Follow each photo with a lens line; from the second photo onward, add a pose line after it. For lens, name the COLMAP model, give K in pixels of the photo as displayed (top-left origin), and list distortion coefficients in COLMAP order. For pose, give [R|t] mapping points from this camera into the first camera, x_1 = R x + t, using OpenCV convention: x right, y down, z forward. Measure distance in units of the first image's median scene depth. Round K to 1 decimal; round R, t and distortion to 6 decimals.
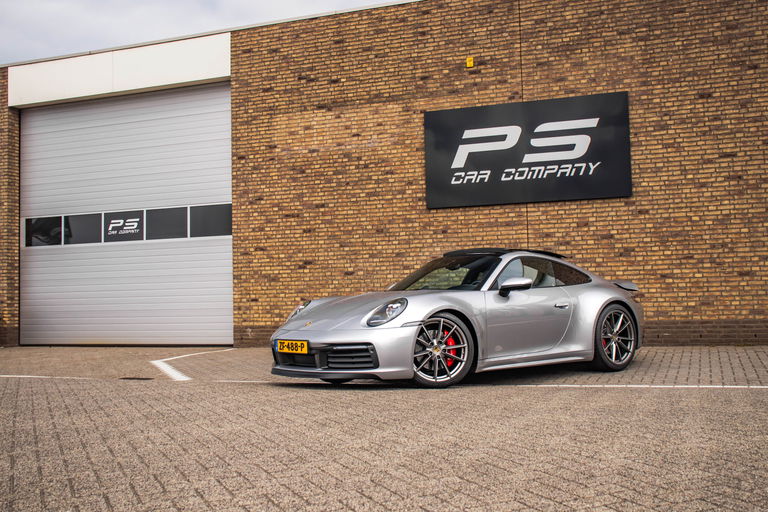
lens RADIAL K [[859.8, 0, 384.0], [0, 859.8, 256.0], [0, 0, 1]] dist [-0.096036, 0.268378]
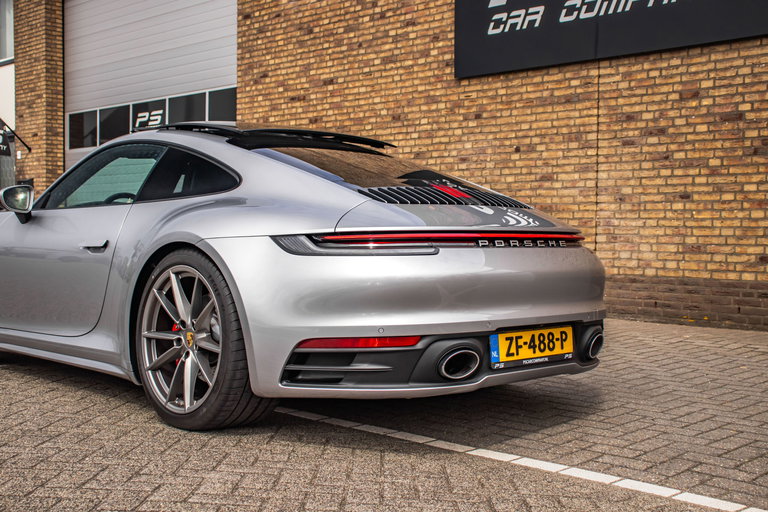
lens RADIAL K [[979.7, 0, 384.0], [0, 979.7, 256.0], [0, 0, 1]] dist [-0.018183, 0.244909]
pose [[0.908655, 0.042283, -0.415401, 0.296508], [-0.008540, 0.996533, 0.082754, 0.012878], [0.417460, -0.071647, 0.905866, 0.342243]]
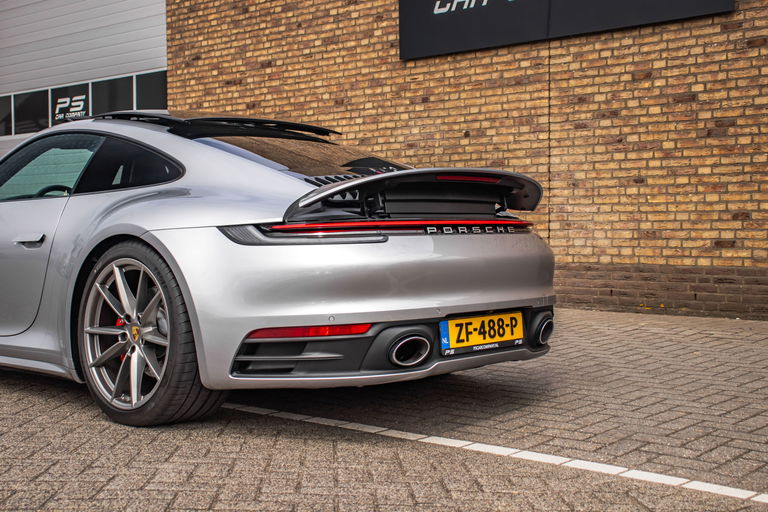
lens RADIAL K [[1064.2, 0, 384.0], [0, 1064.2, 256.0], [0, 0, 1]] dist [0.019199, 0.247390]
pose [[0.930321, 0.027572, -0.365709, 0.304556], [0.005182, 0.996082, 0.088281, 0.012536], [0.366711, -0.084024, 0.926533, 0.320647]]
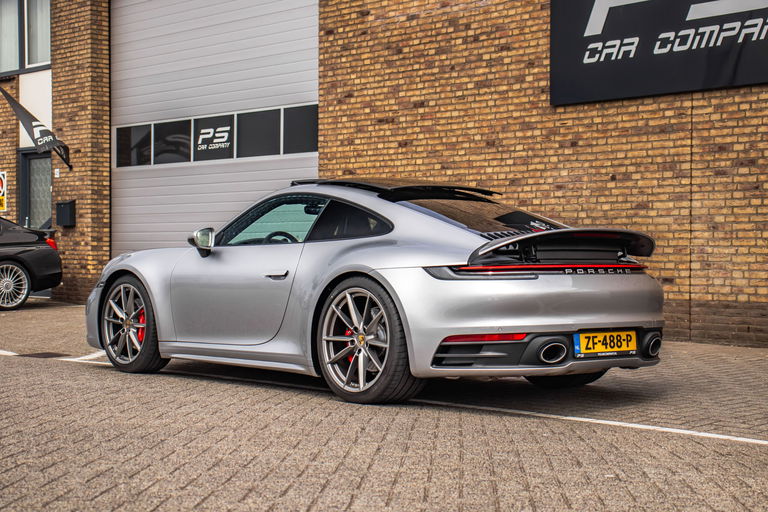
lens RADIAL K [[1393.8, 0, 384.0], [0, 1393.8, 256.0], [0, 0, 1]] dist [0.175242, 0.146131]
pose [[0.887307, 0.027490, -0.460360, 0.402165], [0.000002, 0.998222, 0.059611, -0.008315], [0.461180, -0.052894, 0.885729, 0.065801]]
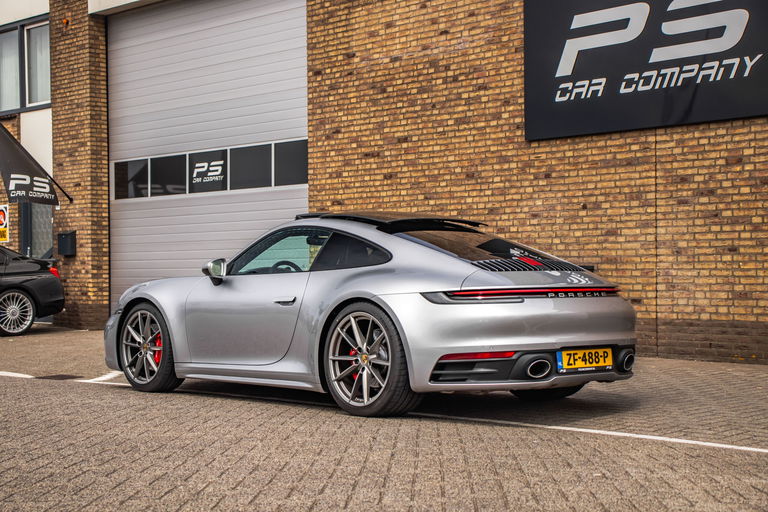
lens RADIAL K [[1346.2, 0, 384.0], [0, 1346.2, 256.0], [0, 0, 1]] dist [0.158777, 0.377512]
pose [[0.896838, 0.010219, -0.442241, 0.409092], [0.010001, 0.999009, 0.043367, -0.013029], [0.442246, -0.043316, 0.895847, 0.024408]]
